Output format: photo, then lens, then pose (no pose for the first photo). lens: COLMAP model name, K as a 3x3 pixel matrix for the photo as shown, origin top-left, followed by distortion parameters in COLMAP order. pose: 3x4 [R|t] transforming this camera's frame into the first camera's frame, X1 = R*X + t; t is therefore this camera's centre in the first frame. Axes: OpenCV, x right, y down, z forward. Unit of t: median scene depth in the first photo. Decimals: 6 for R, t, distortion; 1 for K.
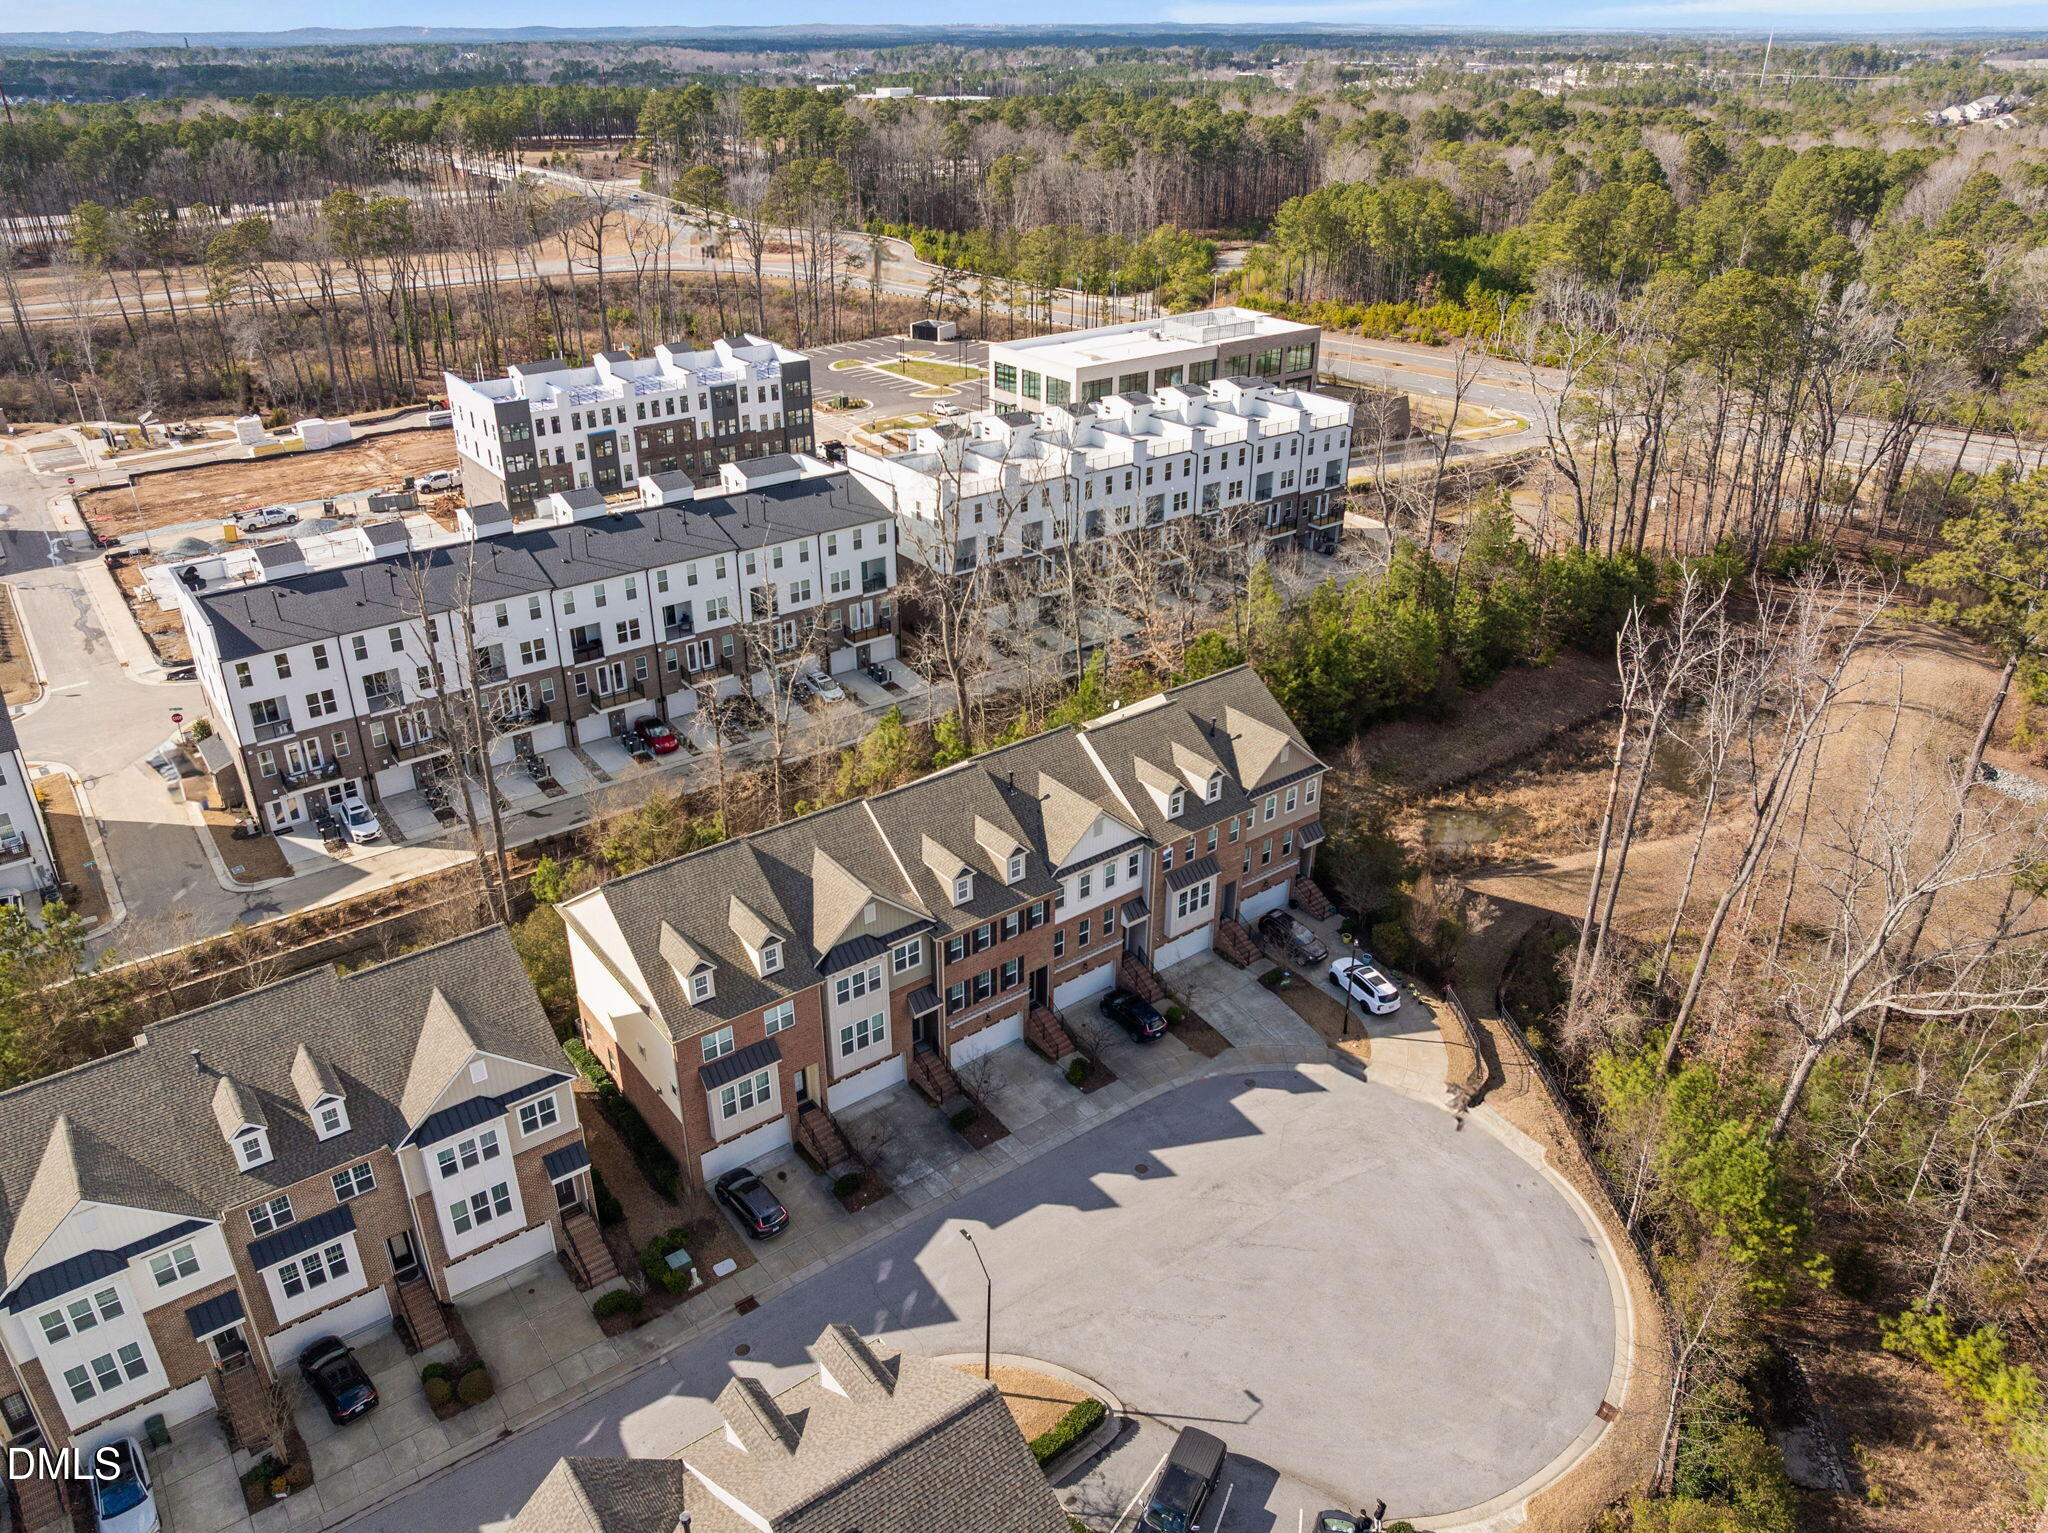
lens RADIAL K [[1456.5, 0, 1024.0], [0, 1456.5, 766.5], [0, 0, 1]] dist [-0.033734, -0.006562]
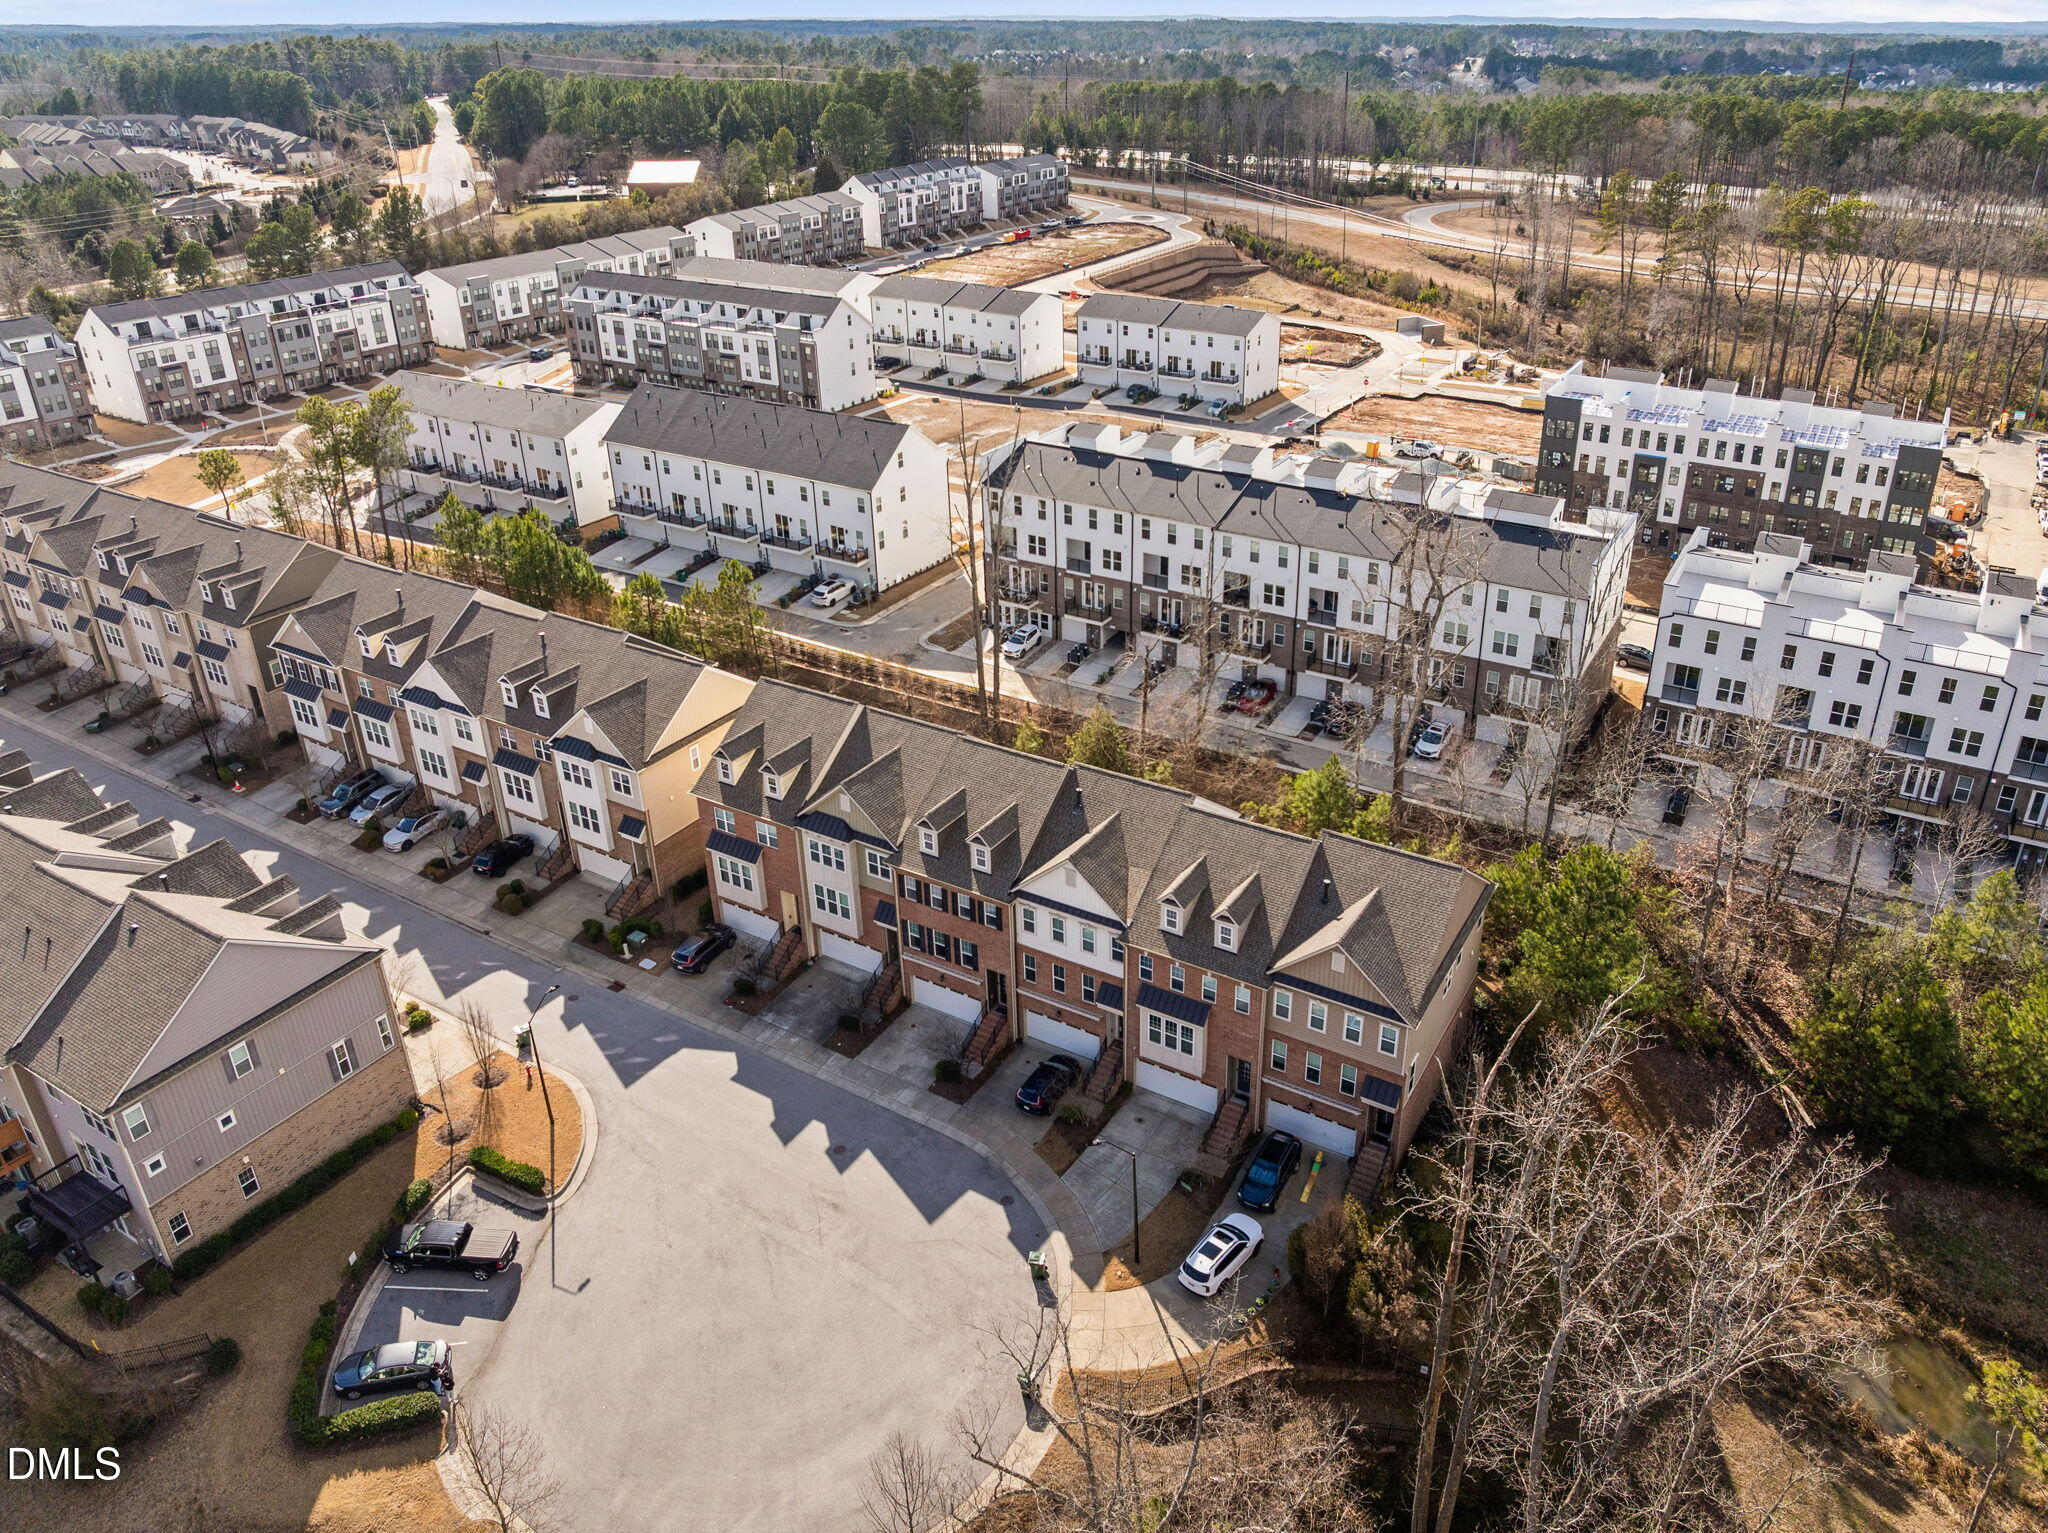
lens RADIAL K [[1434.7, 0, 1027.0], [0, 1434.7, 757.5], [0, 0, 1]] dist [-0.022327, -0.044768]
pose [[0.370922, 0.431230, -0.822470, 0.412218], [-0.425081, 0.866261, 0.262484, -0.137445], [0.825665, 0.252256, 0.504623, 0.264954]]
